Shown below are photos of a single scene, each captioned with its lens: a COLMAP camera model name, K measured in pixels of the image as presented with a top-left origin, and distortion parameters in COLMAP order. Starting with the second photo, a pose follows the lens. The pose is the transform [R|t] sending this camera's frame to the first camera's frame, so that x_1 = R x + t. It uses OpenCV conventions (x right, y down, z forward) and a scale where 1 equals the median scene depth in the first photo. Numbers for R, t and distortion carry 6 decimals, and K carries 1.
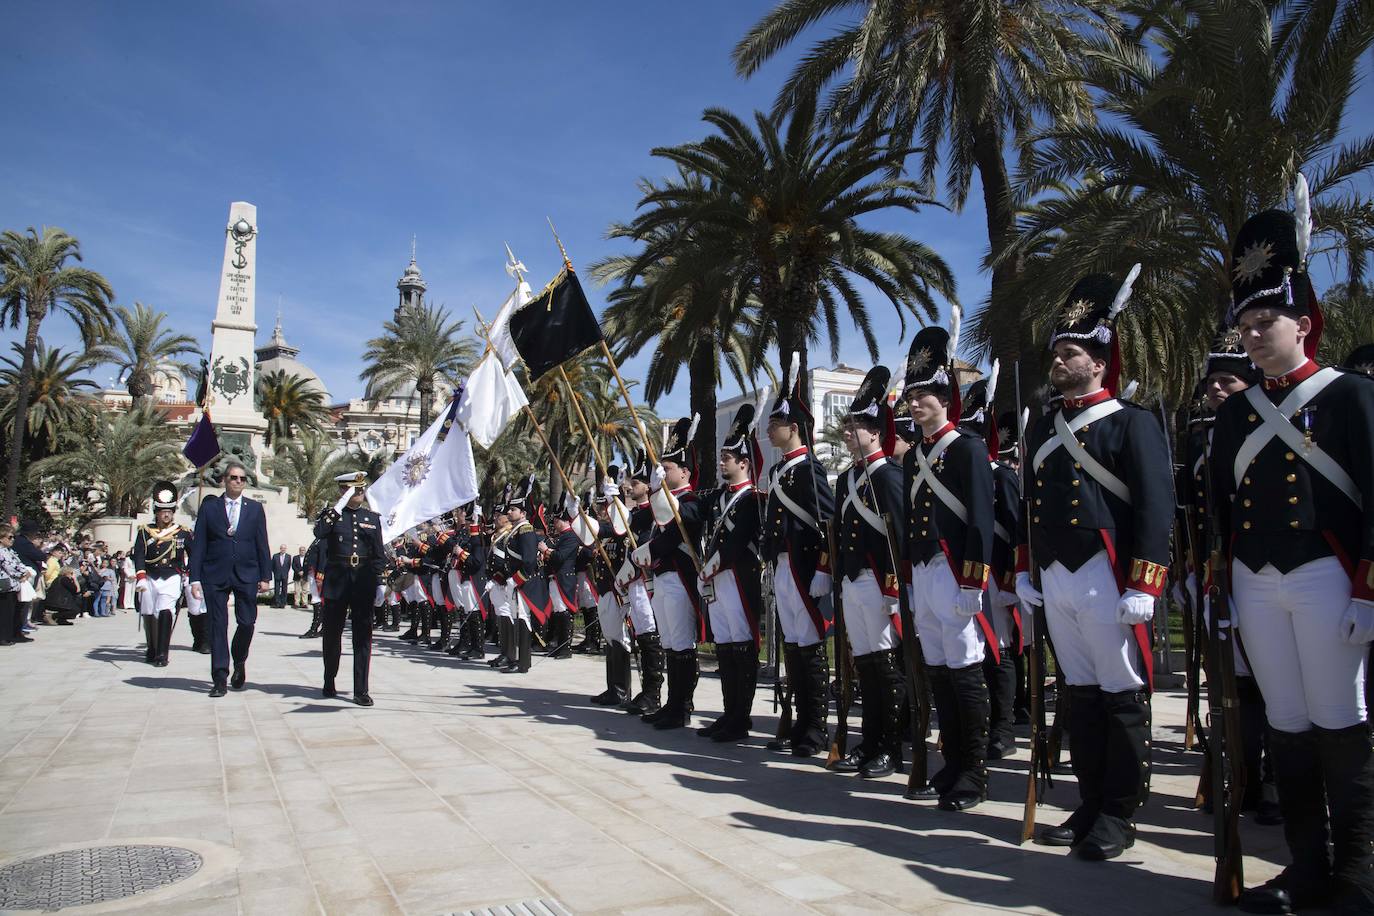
lens RADIAL K [[942.4, 0, 687.0], [0, 942.4, 458.0], [0, 0, 1]] dist [-0.120449, 0.074836]
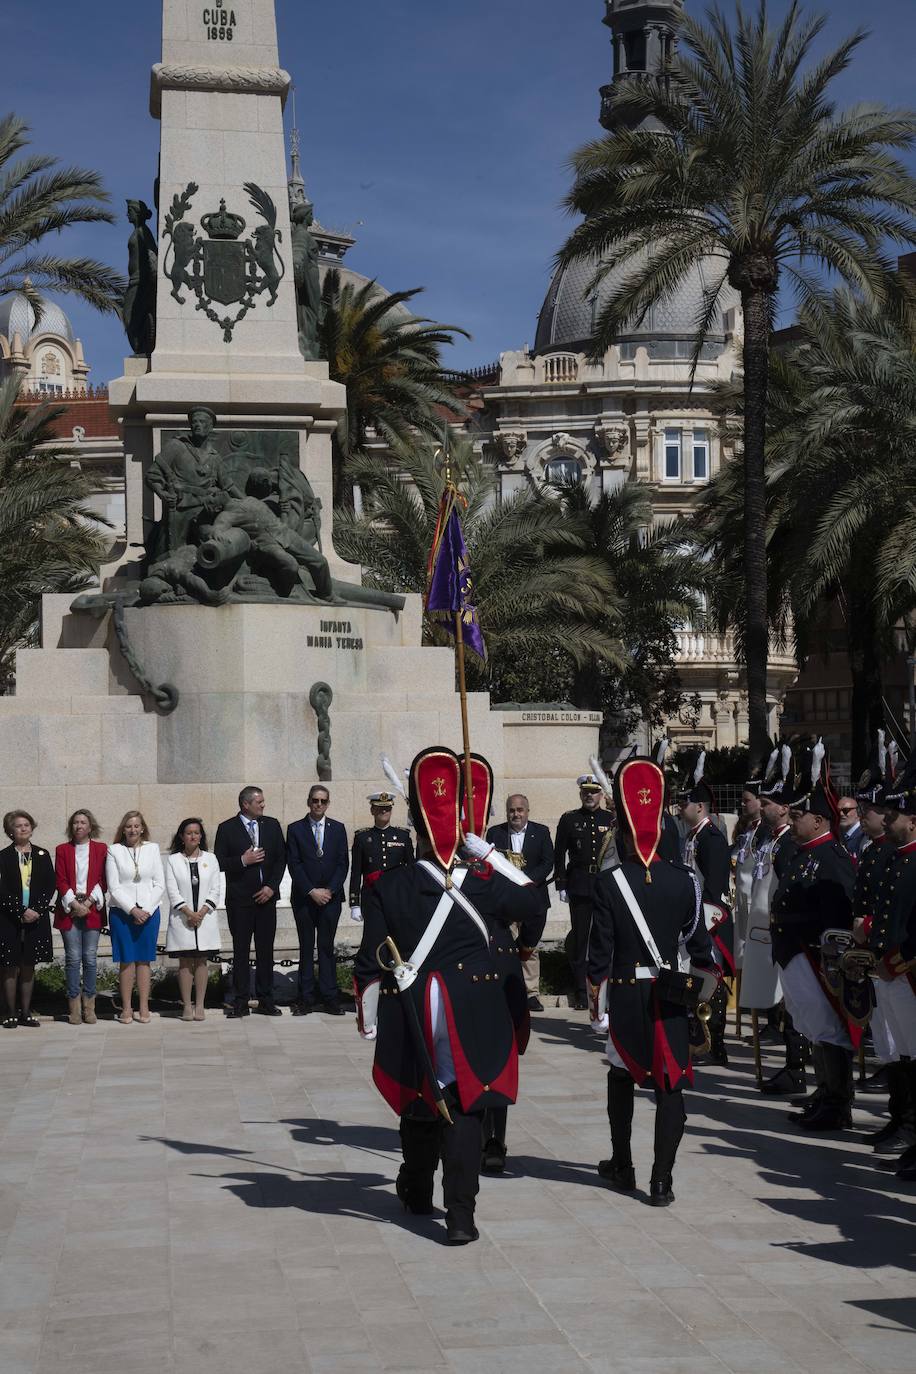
lens RADIAL K [[2214.8, 0, 458.0], [0, 2214.8, 687.0], [0, 0, 1]] dist [0.371774, 0.014304]
pose [[0.941311, -0.029004, -0.336291, -0.478398], [0.056282, 0.995841, 0.071651, 0.028303], [0.332814, -0.086373, 0.939029, 0.831116]]
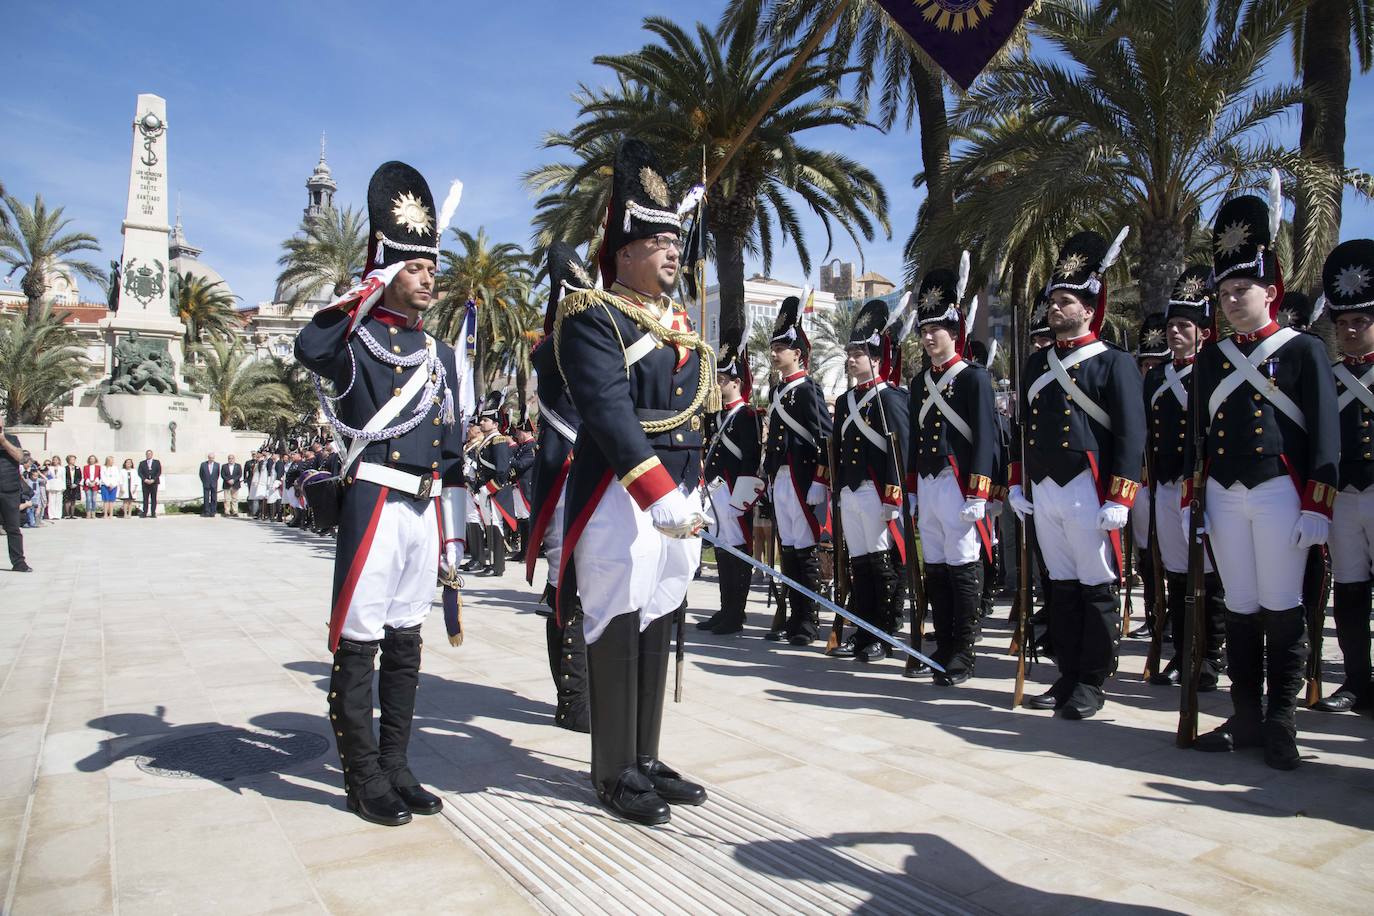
lens RADIAL K [[939.6, 0, 683.4], [0, 939.6, 461.8], [0, 0, 1]] dist [-0.119148, 0.067162]
pose [[0.995553, 0.003239, 0.094144, -0.062477], [-0.012913, 0.994667, 0.102330, -0.008392], [-0.093310, -0.103091, 0.990286, -0.046385]]
